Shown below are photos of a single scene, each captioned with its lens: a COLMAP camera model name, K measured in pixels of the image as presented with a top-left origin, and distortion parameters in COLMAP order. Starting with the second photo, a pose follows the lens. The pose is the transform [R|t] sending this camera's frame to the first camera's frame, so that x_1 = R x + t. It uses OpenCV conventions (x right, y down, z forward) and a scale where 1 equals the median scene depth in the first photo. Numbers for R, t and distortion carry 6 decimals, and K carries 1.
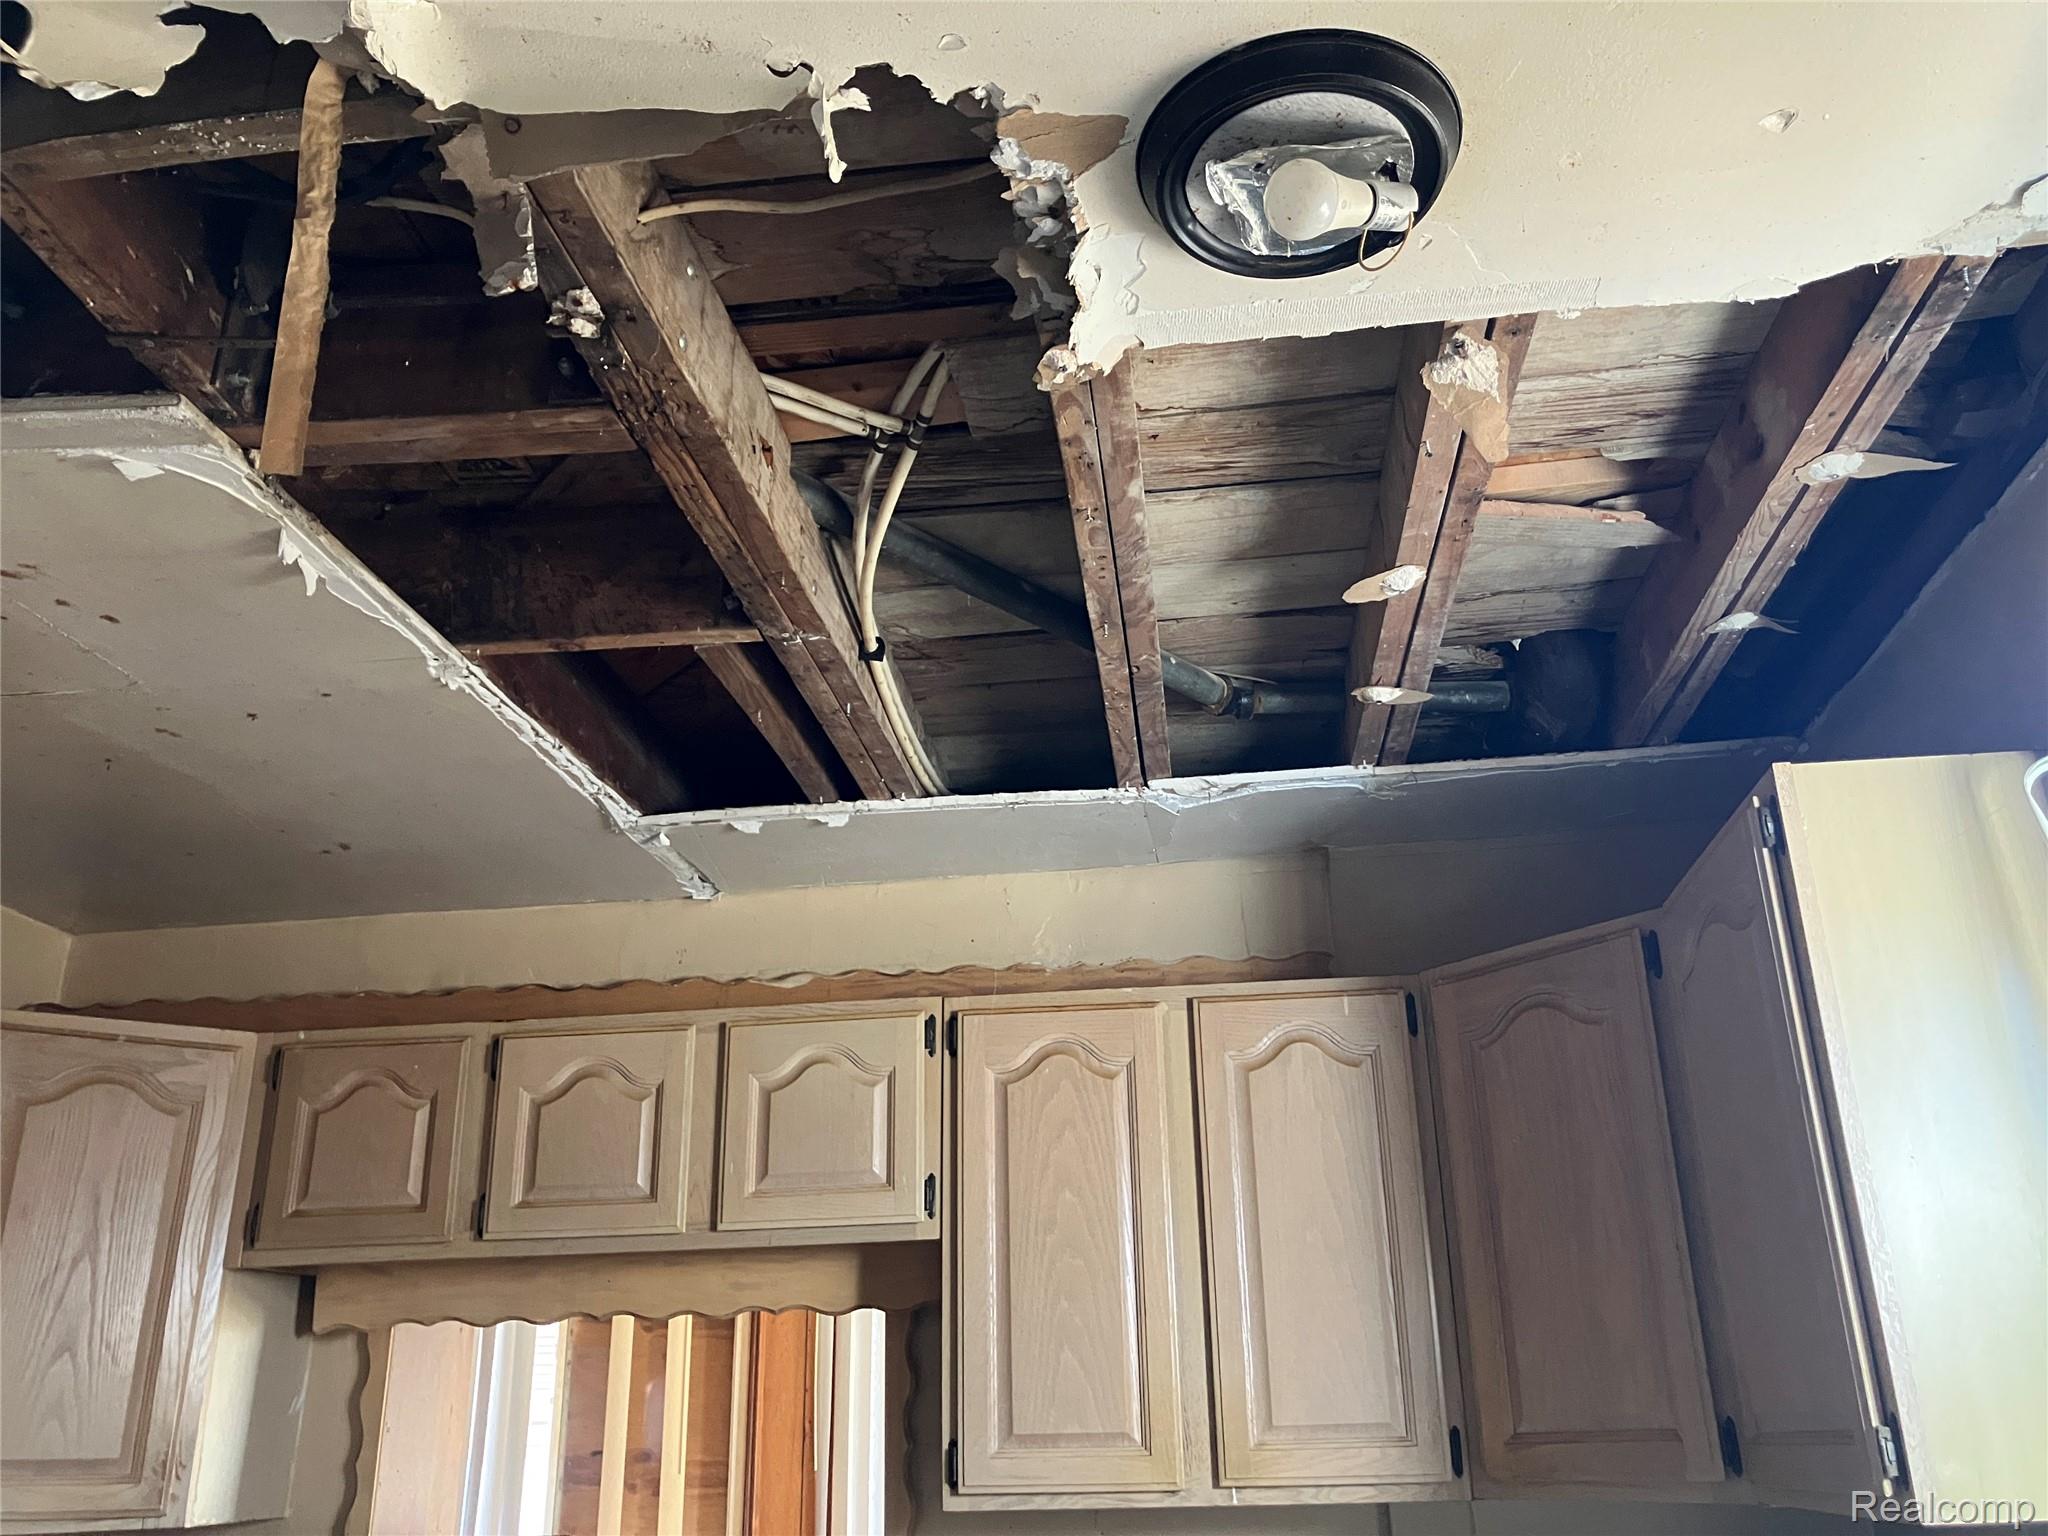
lens RADIAL K [[1669.0, 0, 1027.6], [0, 1669.0, 770.6], [0, 0, 1]] dist [0.031478, -0.019645]
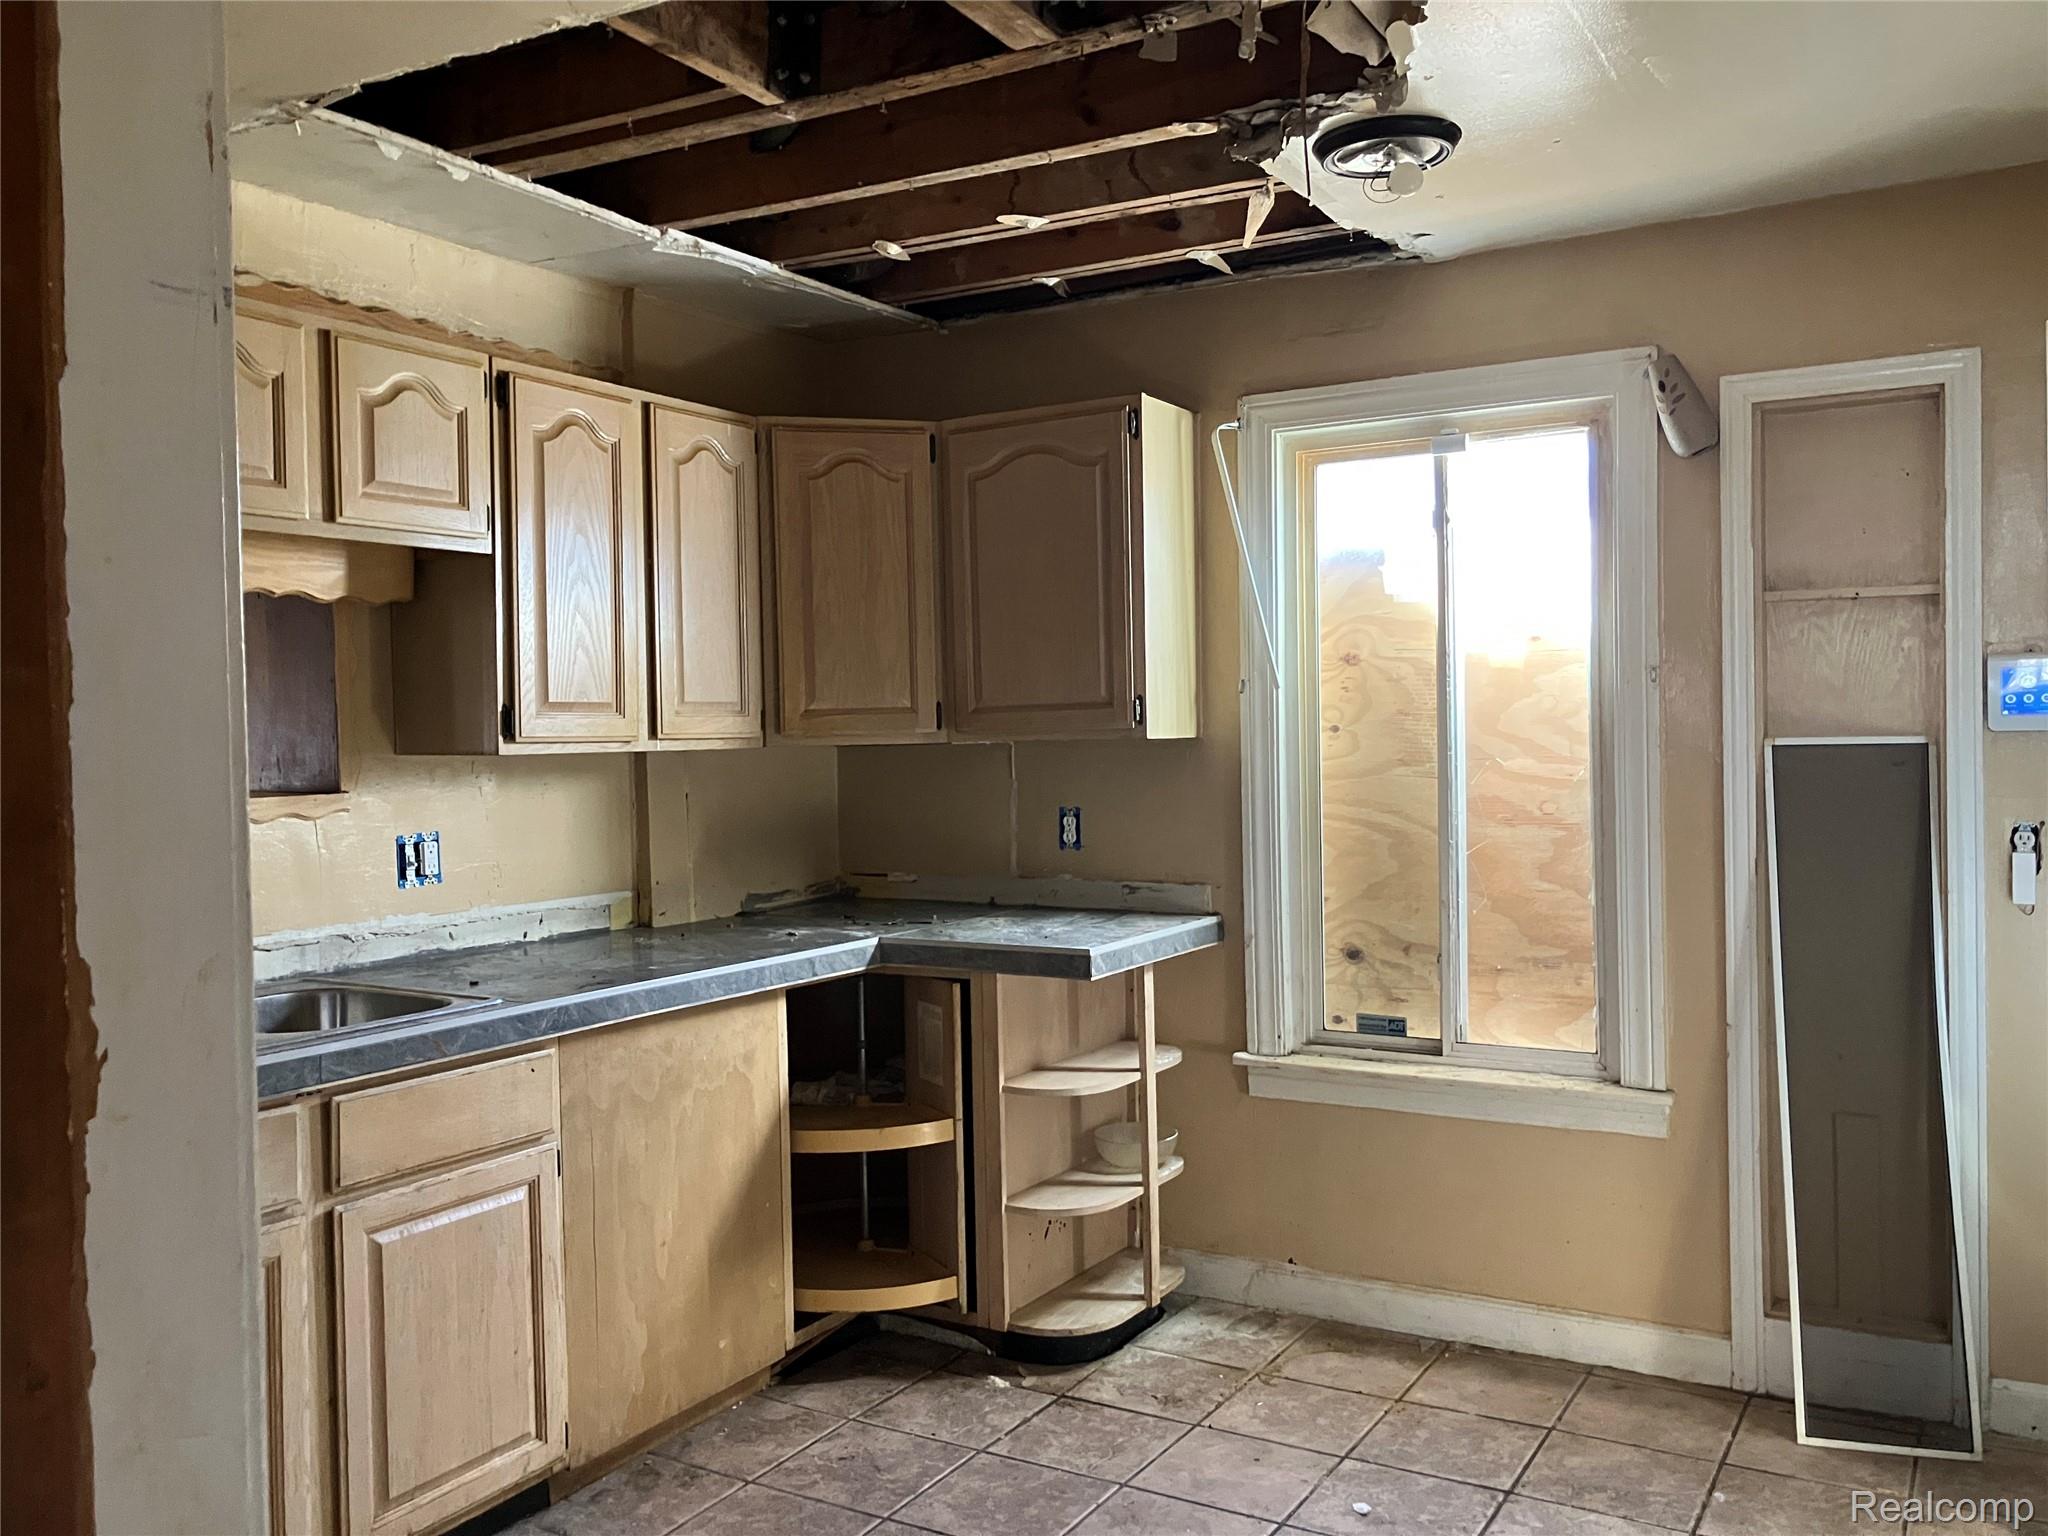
lens RADIAL K [[1669.0, 0, 1027.7], [0, 1669.0, 764.8], [0, 0, 1]] dist [0.031478, -0.019645]
pose [[0.416488, -0.003497, 0.909134, -0.994574], [-0.327618, 0.932229, 0.153673, 0.103161], [-0.848059, -0.361852, 0.387117, 0.128016]]
